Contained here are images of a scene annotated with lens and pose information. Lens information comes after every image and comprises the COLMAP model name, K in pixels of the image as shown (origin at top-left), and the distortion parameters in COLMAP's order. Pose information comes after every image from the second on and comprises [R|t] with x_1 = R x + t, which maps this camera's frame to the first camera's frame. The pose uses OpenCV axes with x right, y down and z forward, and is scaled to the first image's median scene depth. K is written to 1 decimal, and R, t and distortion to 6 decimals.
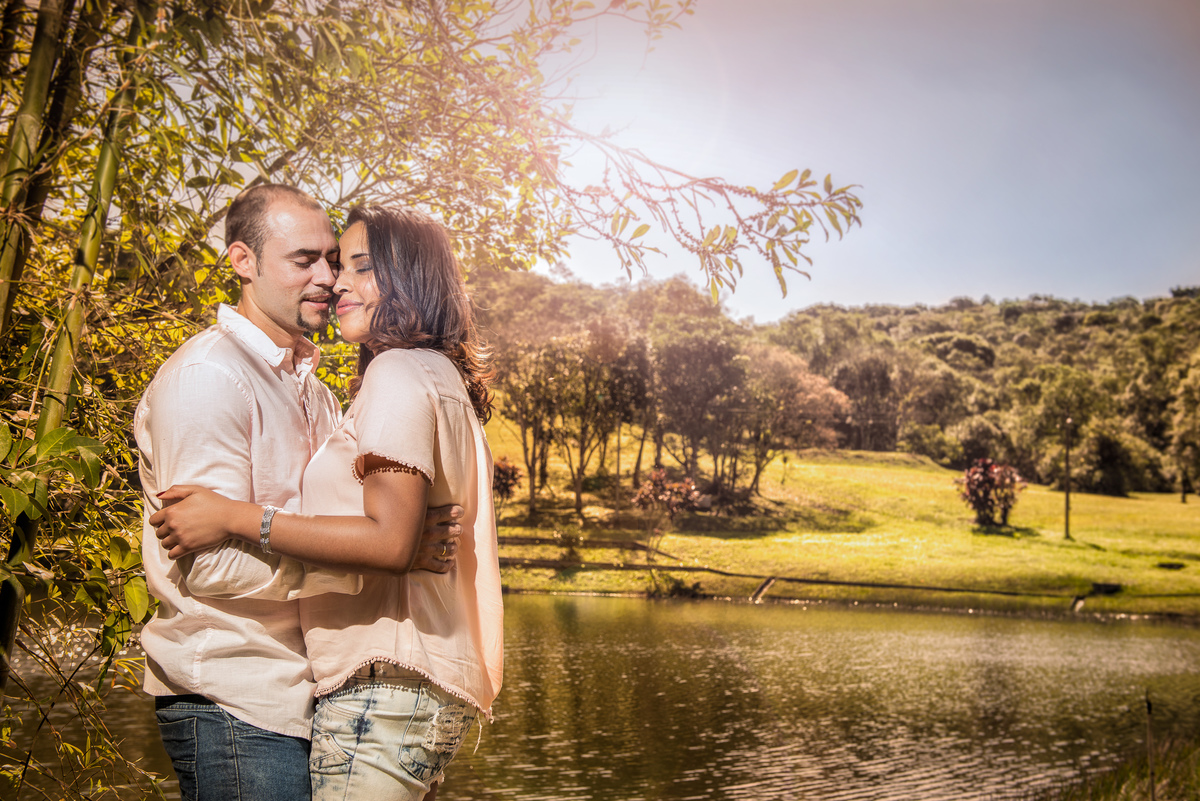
lens RADIAL K [[1359.9, 0, 600.0], [0, 1359.9, 399.4], [0, 0, 1]] dist [0.009025, 0.000000]
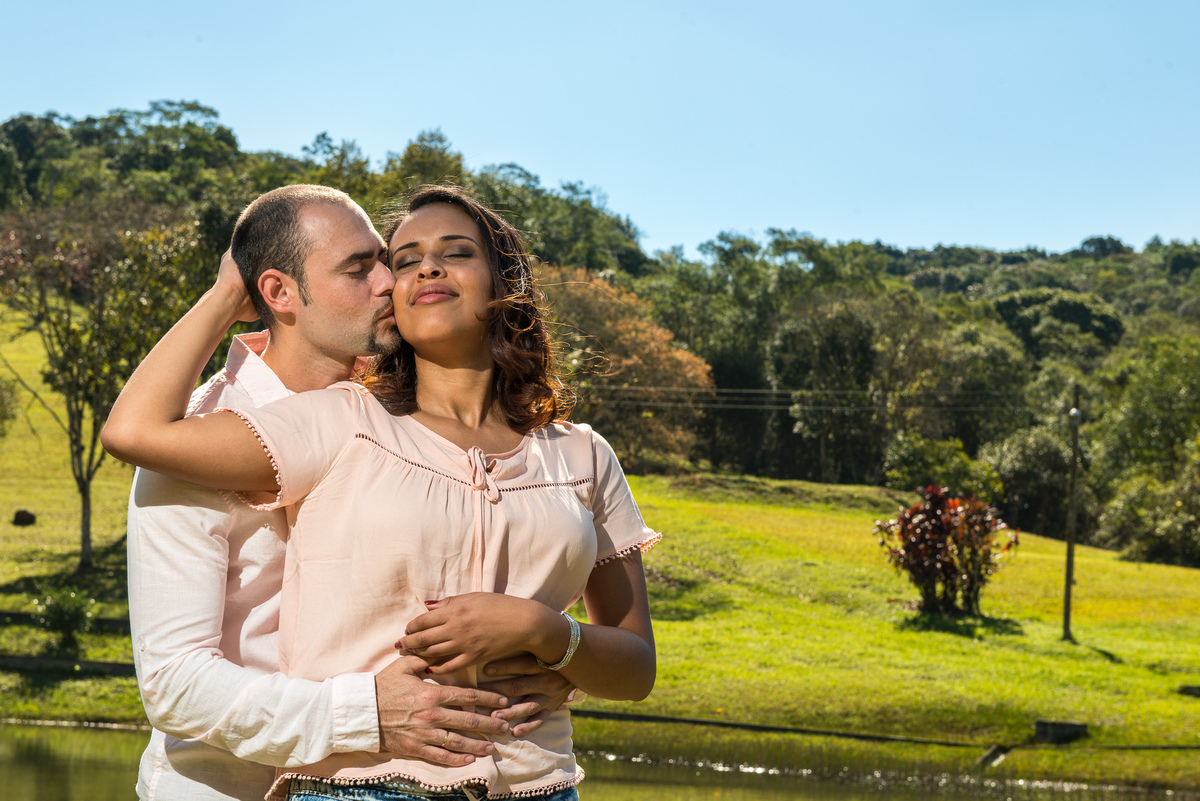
lens RADIAL K [[2346.3, 0, 600.0], [0, 2346.3, 401.4], [0, 0, 1]] dist [0.020513, 0.000000]
pose [[0.999273, 0.026538, 0.027356, 0.099450], [-0.026400, 0.999637, -0.005372, 0.015166], [-0.027488, 0.004646, 0.999611, 0.081804]]
